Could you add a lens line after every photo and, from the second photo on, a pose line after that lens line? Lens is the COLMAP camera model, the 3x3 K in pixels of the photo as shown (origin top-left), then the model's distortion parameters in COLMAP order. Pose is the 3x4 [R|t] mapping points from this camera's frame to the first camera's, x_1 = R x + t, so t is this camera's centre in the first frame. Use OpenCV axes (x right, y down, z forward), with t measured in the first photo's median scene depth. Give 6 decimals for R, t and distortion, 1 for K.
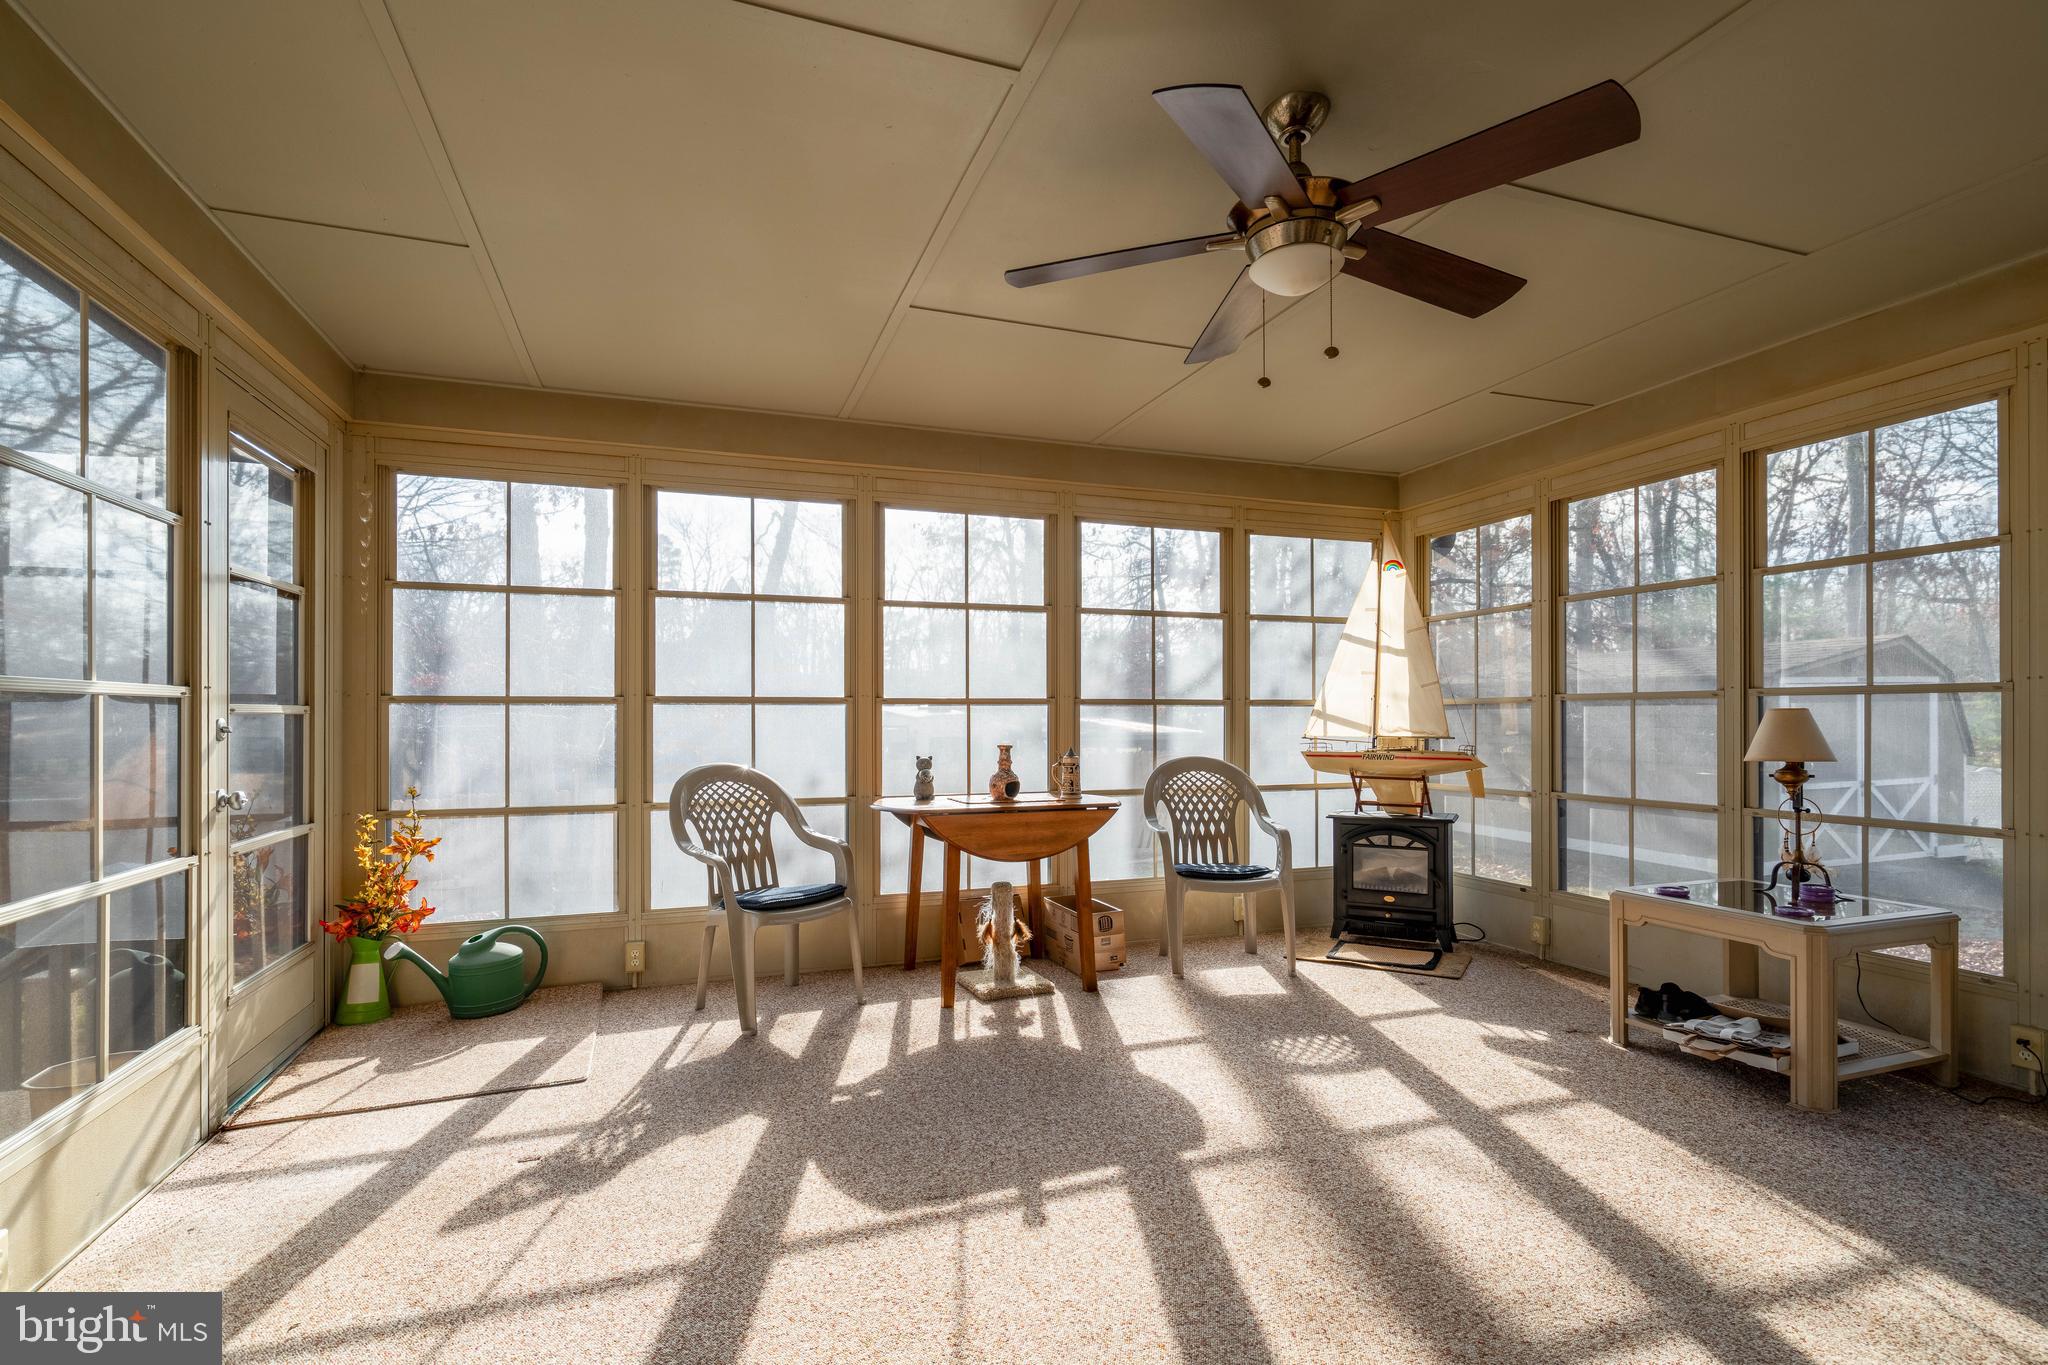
lens RADIAL K [[942.9, 0, 1027.3], [0, 942.9, 702.6], [0, 0, 1]] dist [-0.003378, -0.000566]
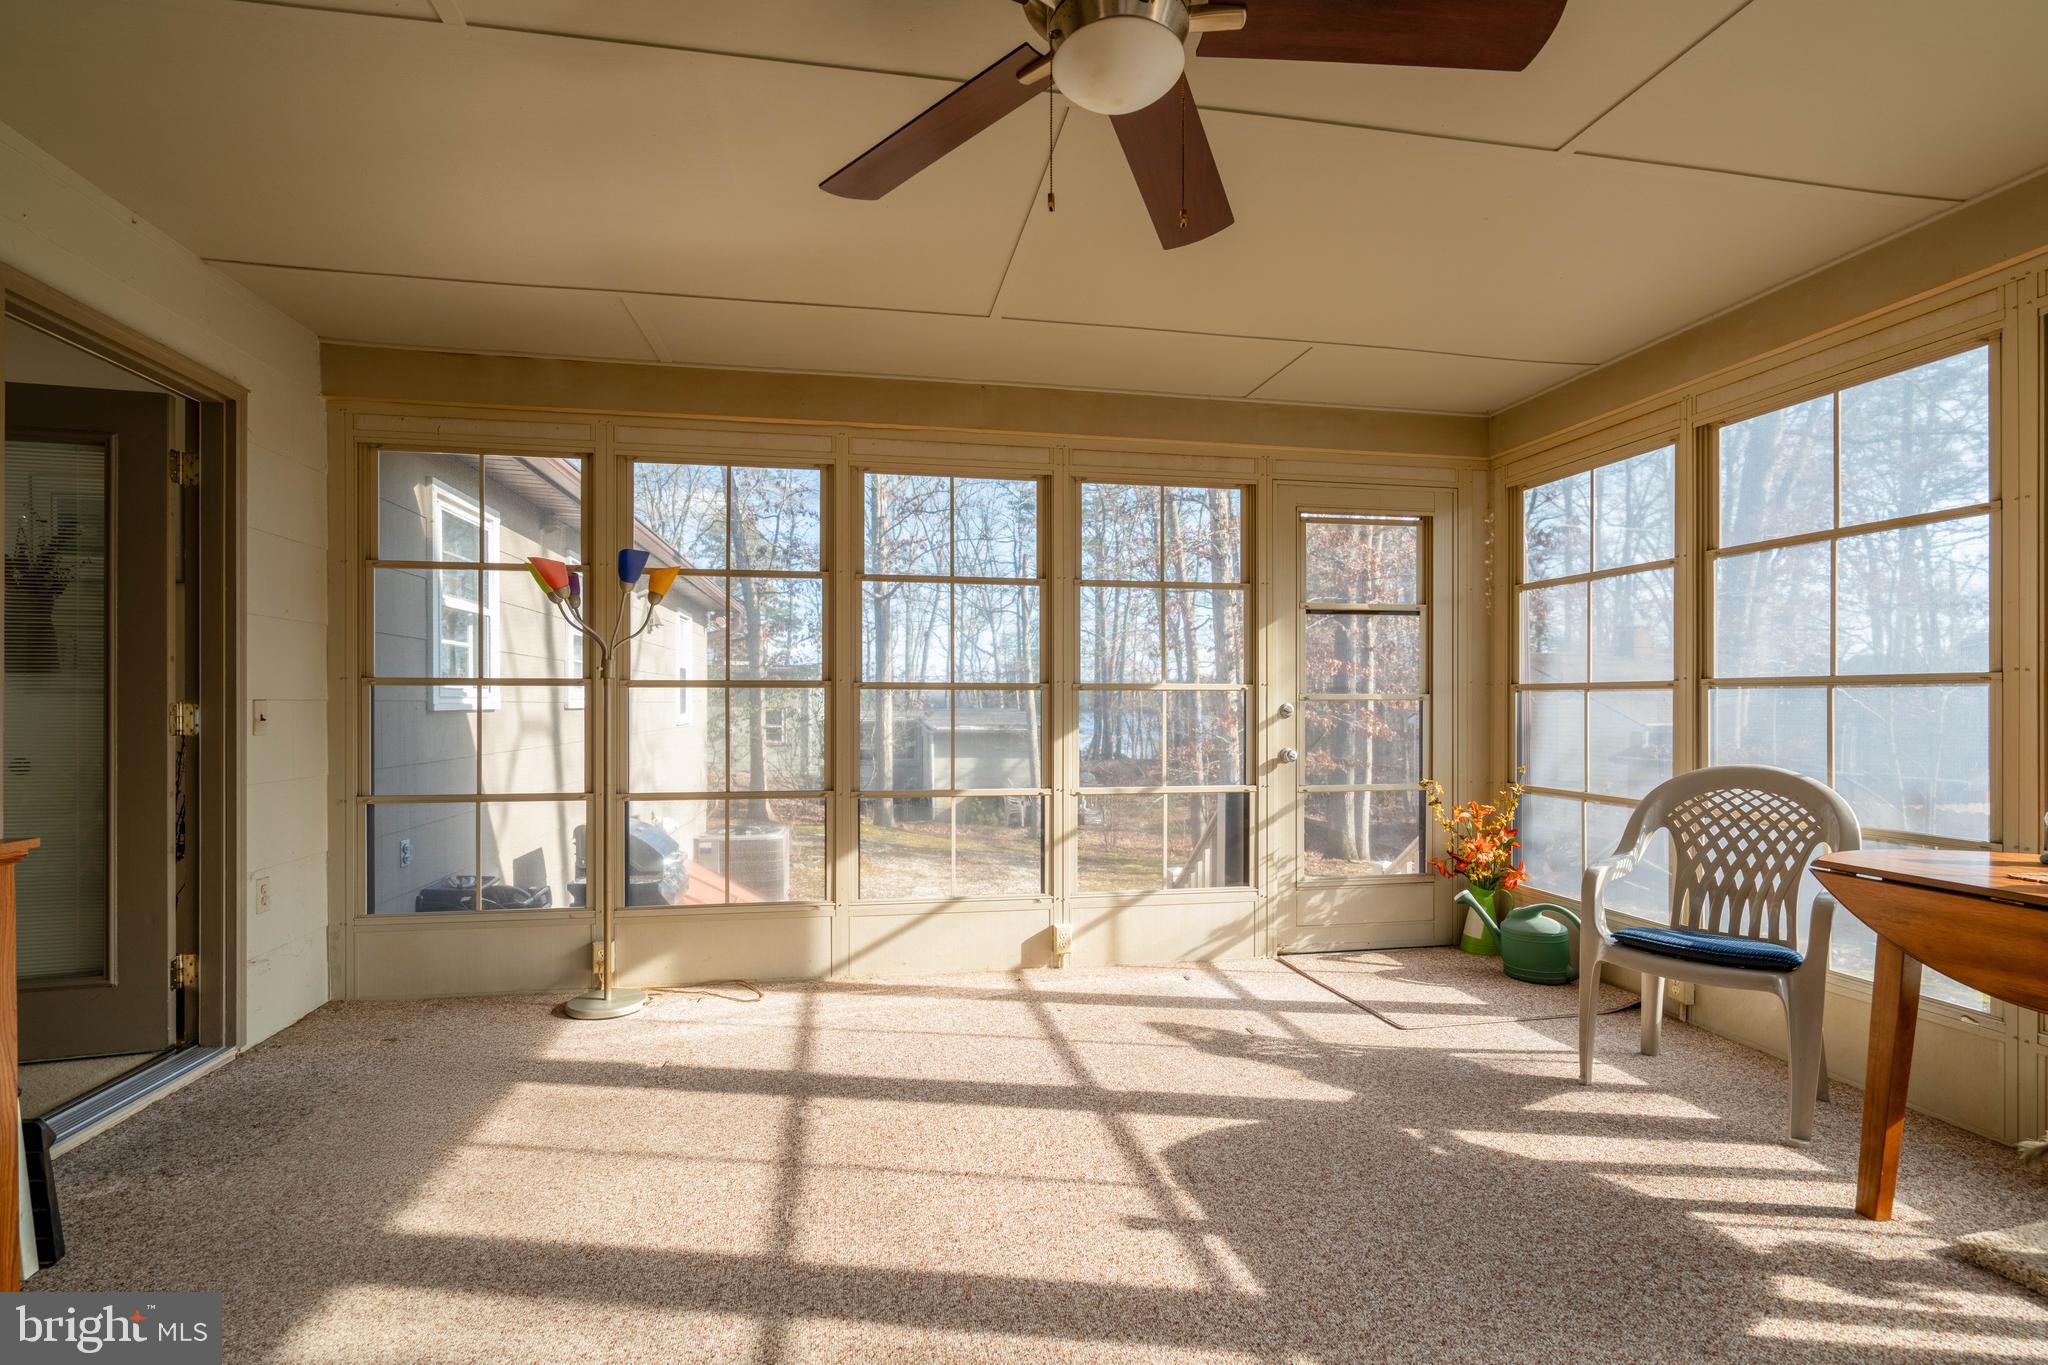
lens RADIAL K [[942.9, 0, 1027.3], [0, 942.9, 702.6], [0, 0, 1]] dist [-0.003378, -0.000566]
pose [[-0.164678, 0.005049, -0.986335, 0.698653], [0.014923, 0.999885, 0.002627, 0.004806], [0.986235, -0.014286, -0.164734, 0.747785]]
